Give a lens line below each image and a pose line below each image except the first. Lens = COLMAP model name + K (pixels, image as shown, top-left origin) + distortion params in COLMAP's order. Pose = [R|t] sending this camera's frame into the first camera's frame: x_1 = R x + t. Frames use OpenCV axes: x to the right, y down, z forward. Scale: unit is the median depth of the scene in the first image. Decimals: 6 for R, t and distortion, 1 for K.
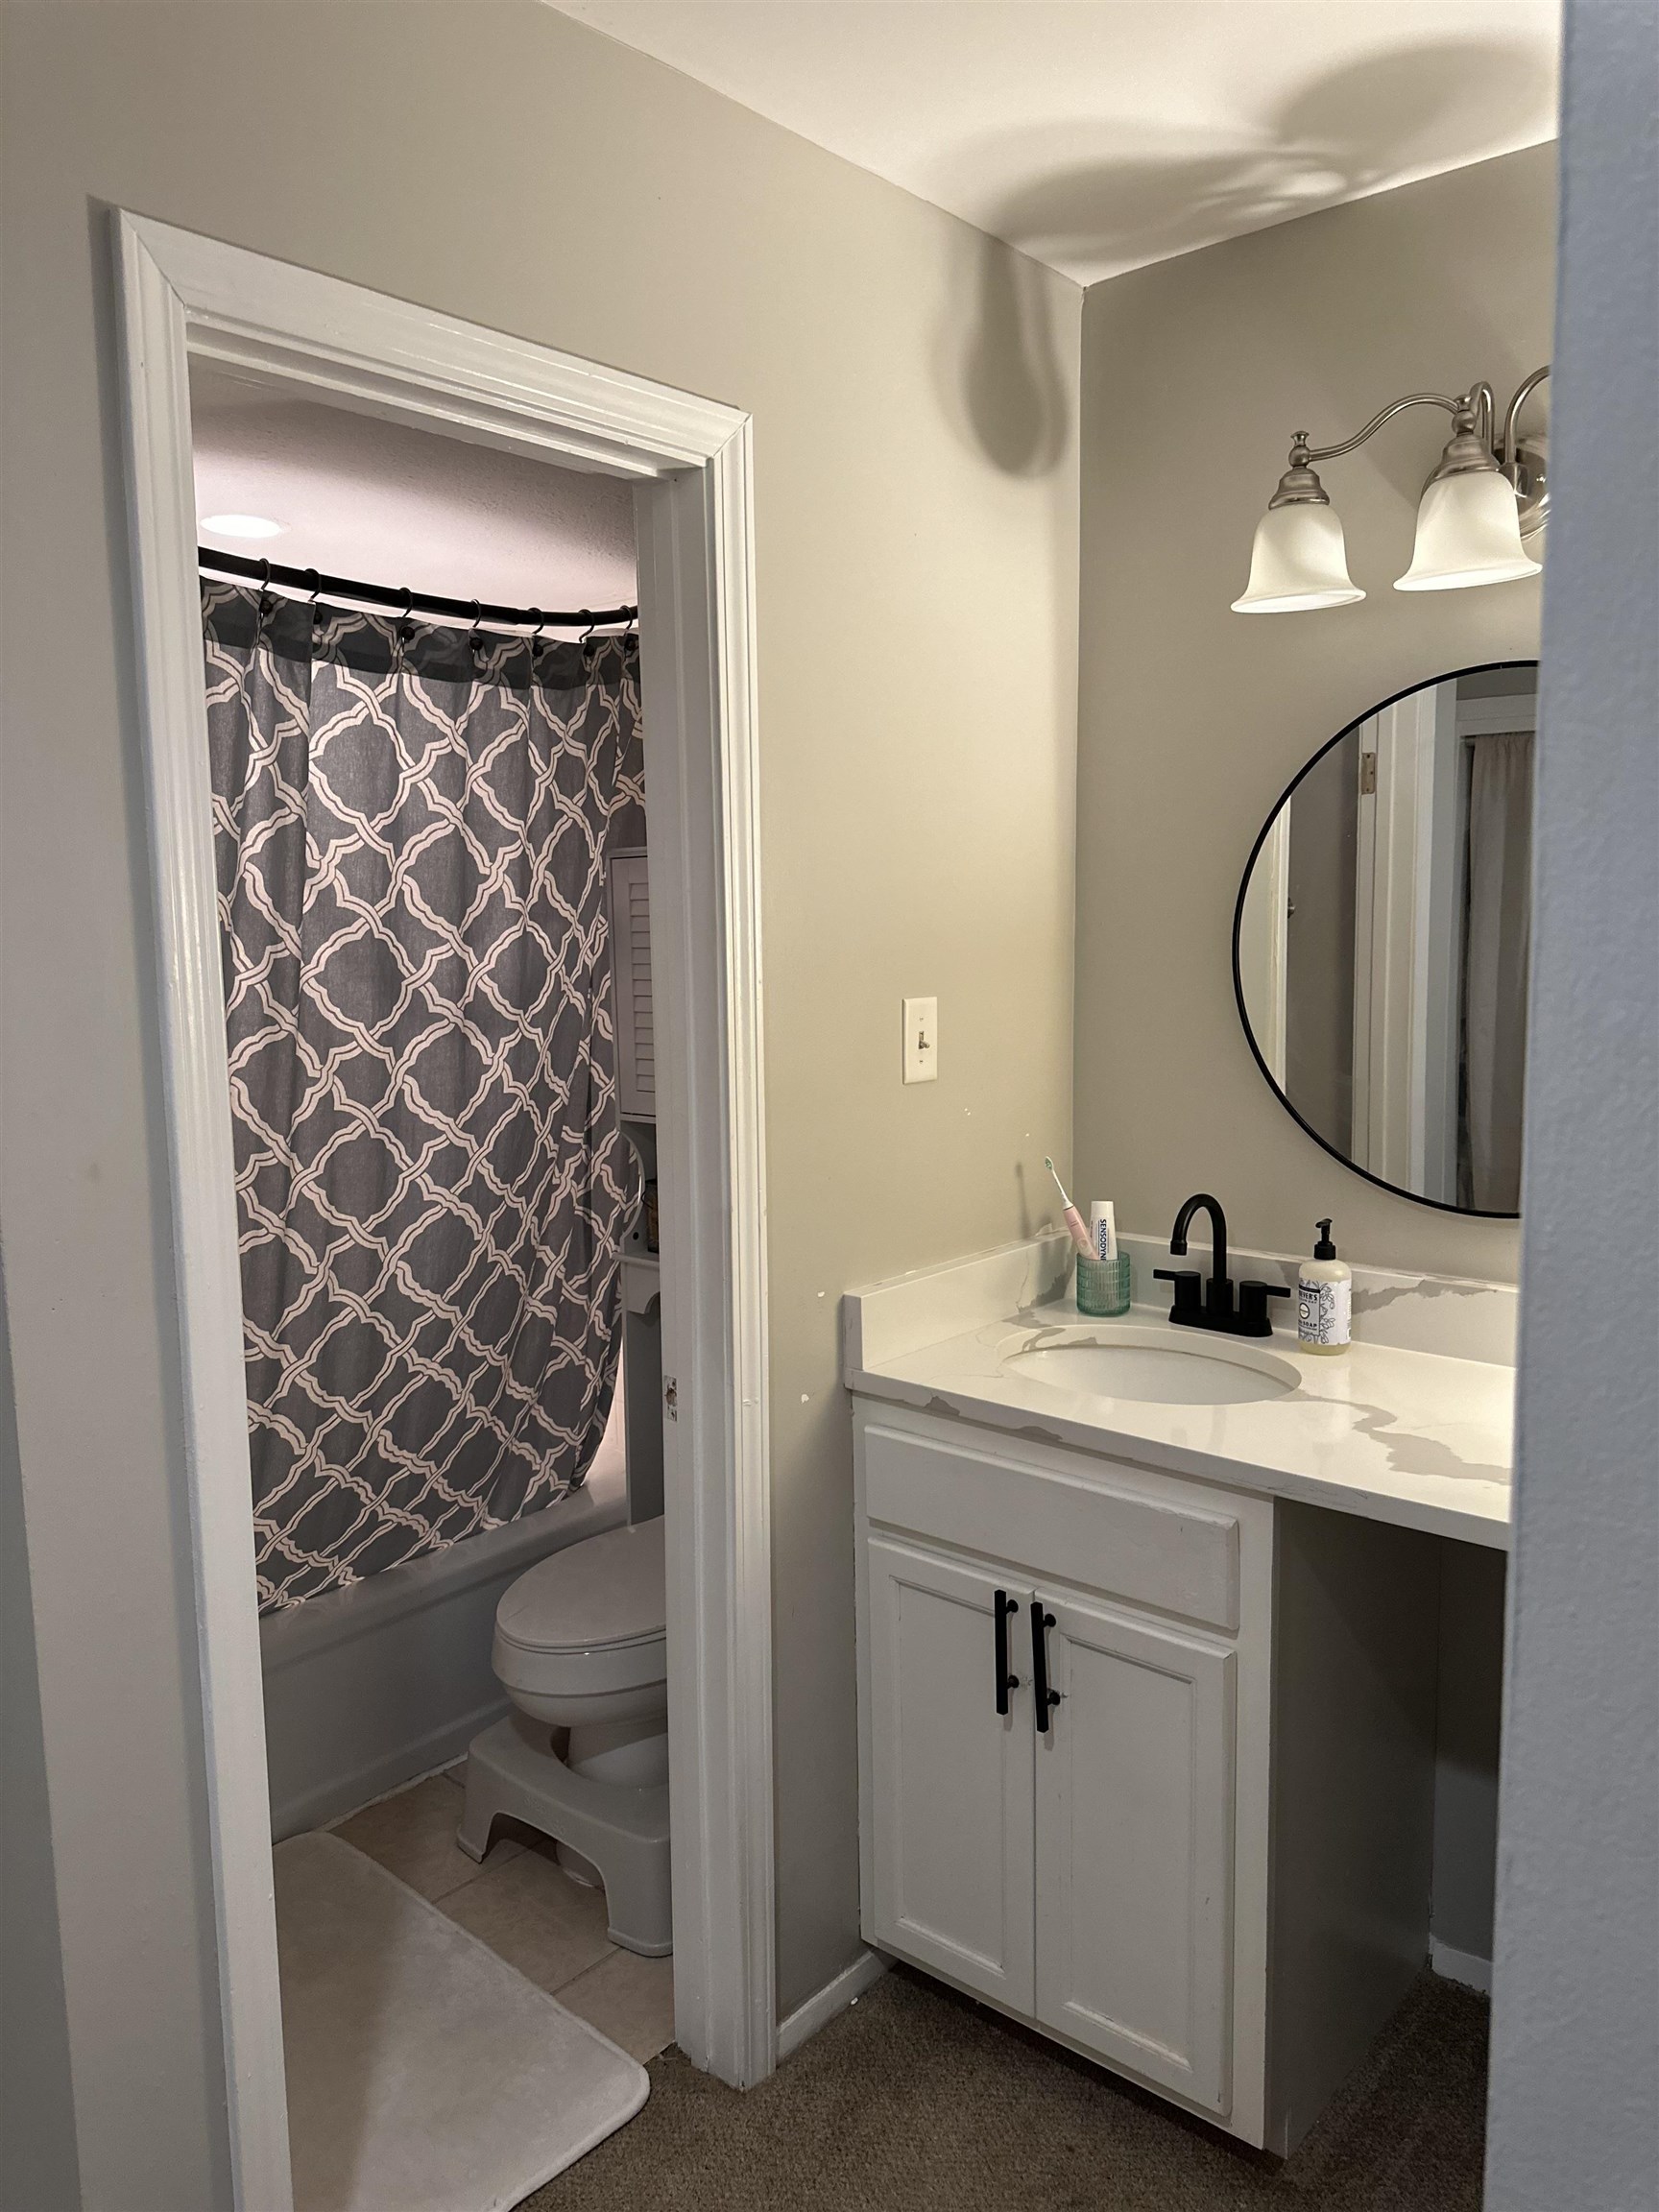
lens RADIAL K [[1535.3, 0, 834.6], [0, 1535.3, 1112.9], [0, 0, 1]] dist [0.158946, -0.268515]
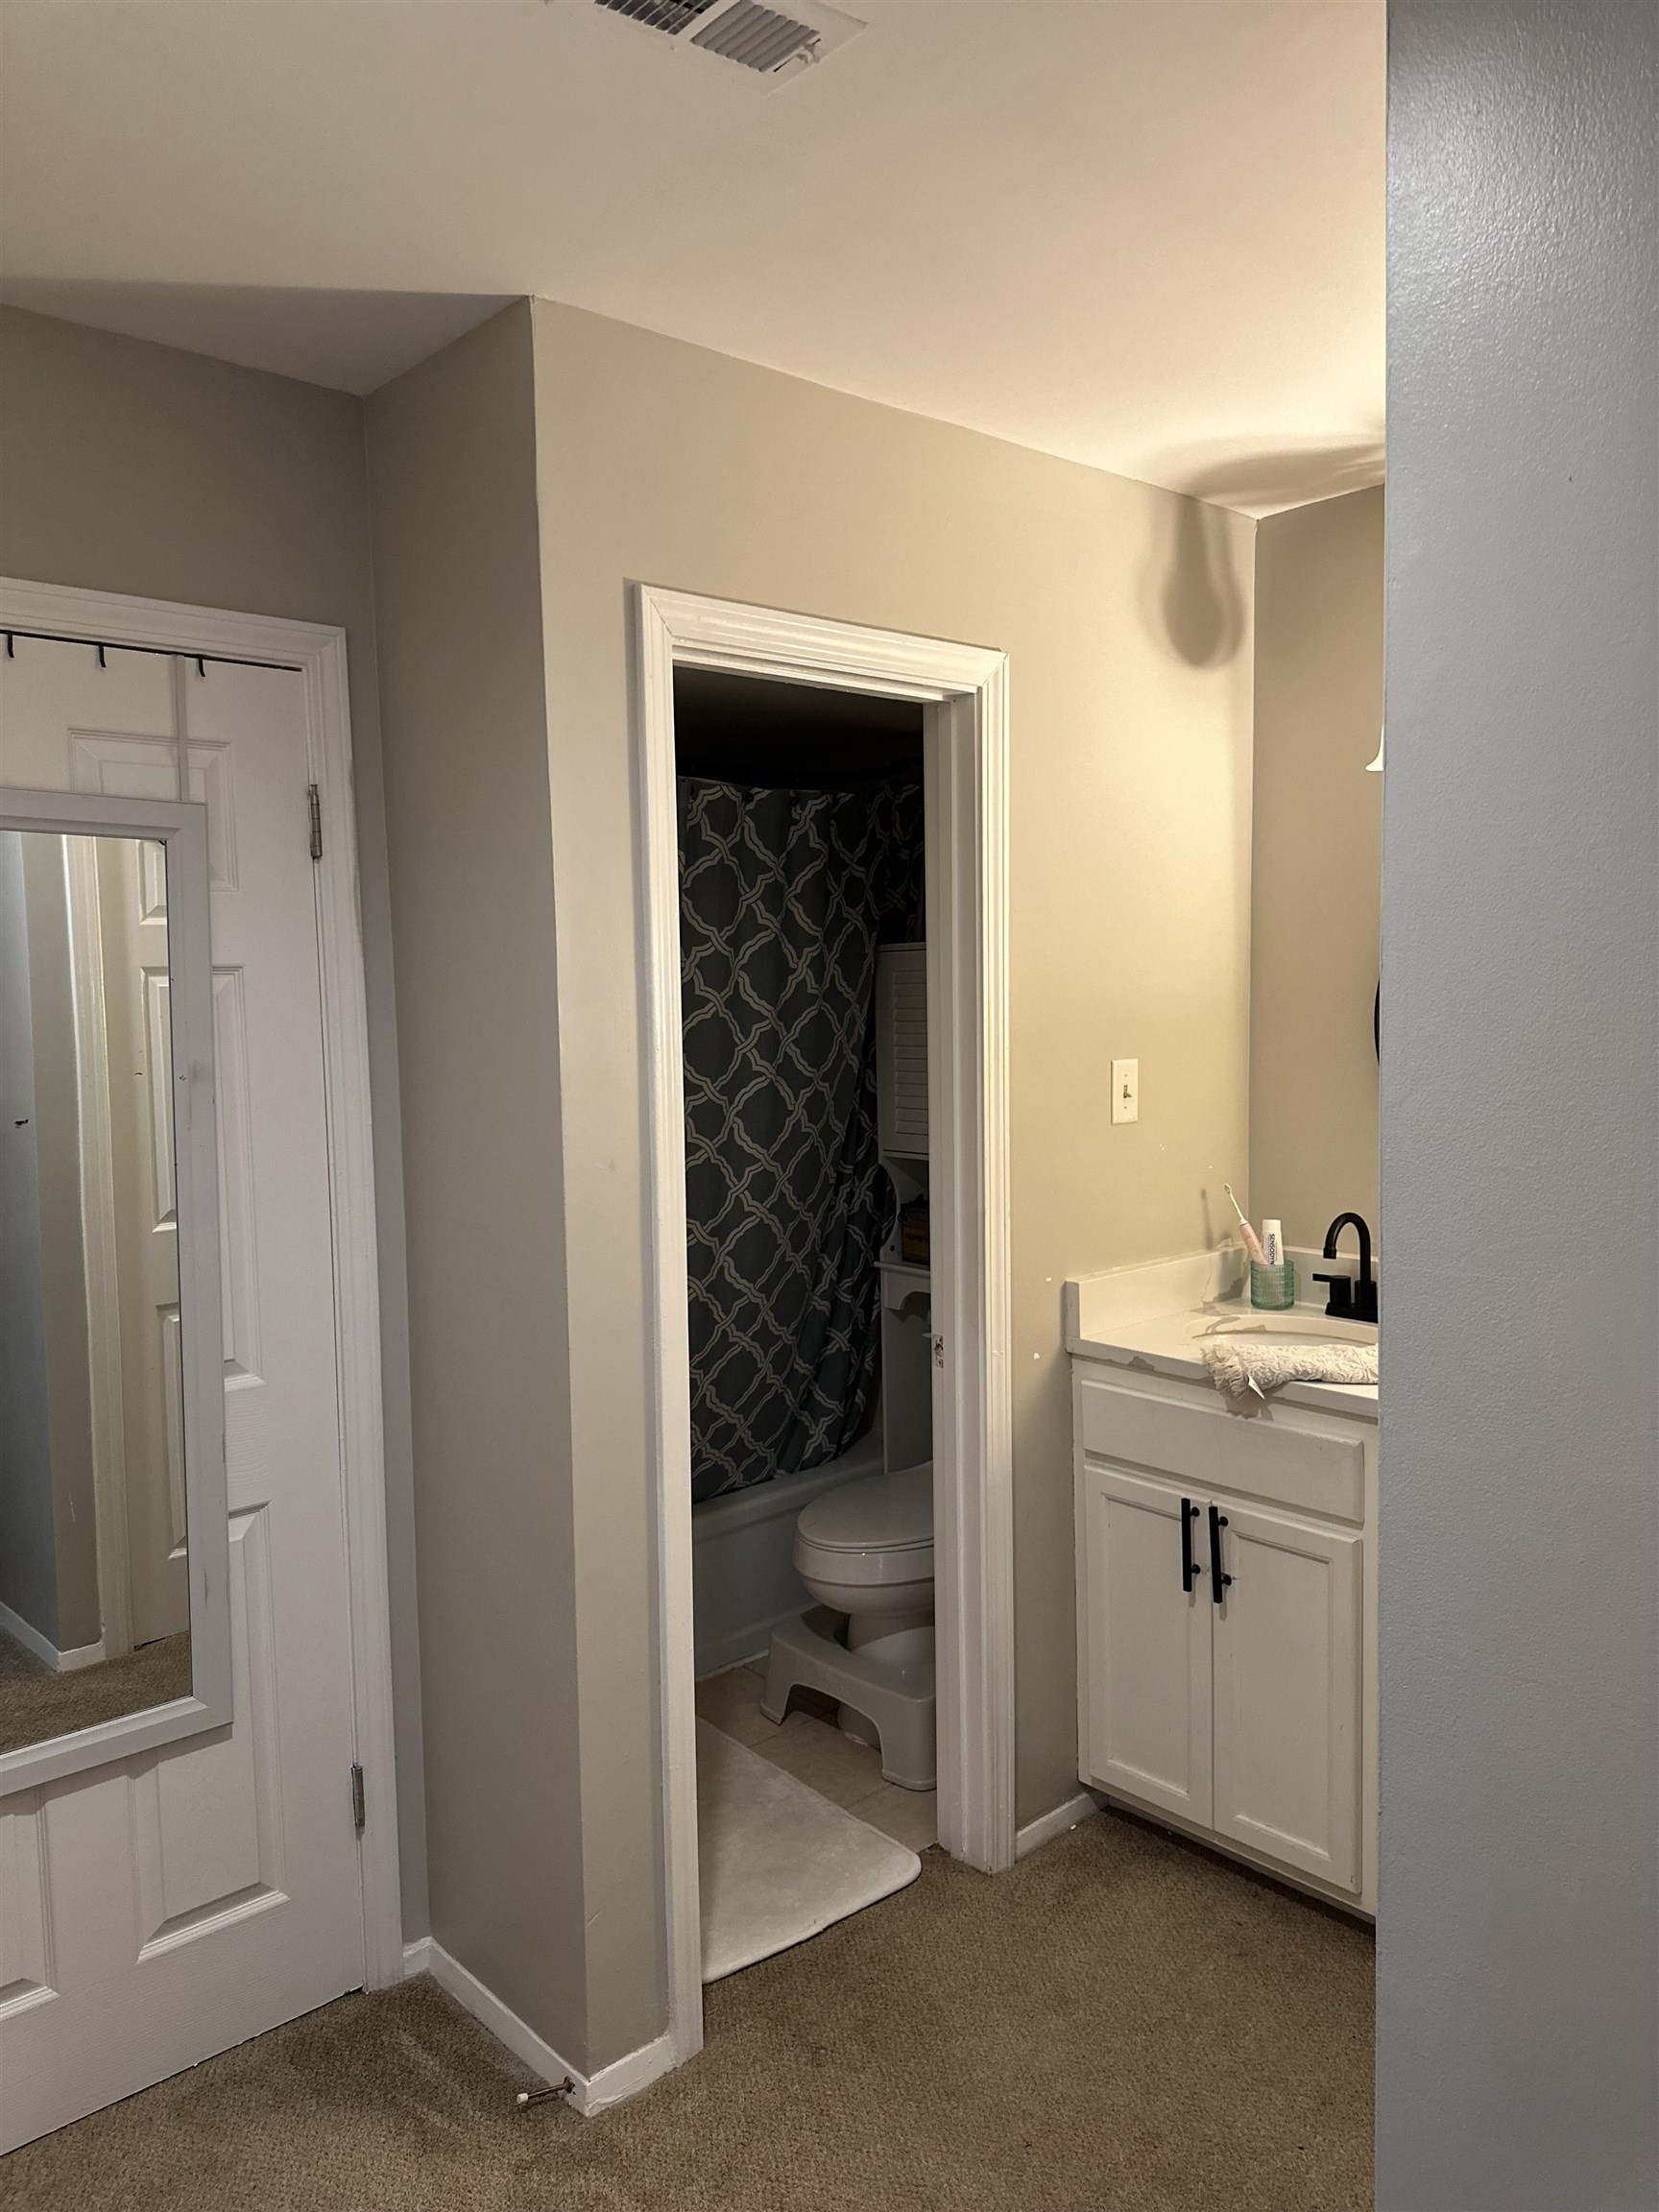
lens RADIAL K [[1552.3, 0, 825.5], [0, 1552.3, 1114.6], [0, 0, 1]] dist [0.171641, -0.357902]
pose [[0.991434, 0.006193, -0.130459, -0.022485], [-0.011426, 0.999158, -0.039407, 0.026634], [0.130105, 0.040560, 0.990670, -0.338436]]
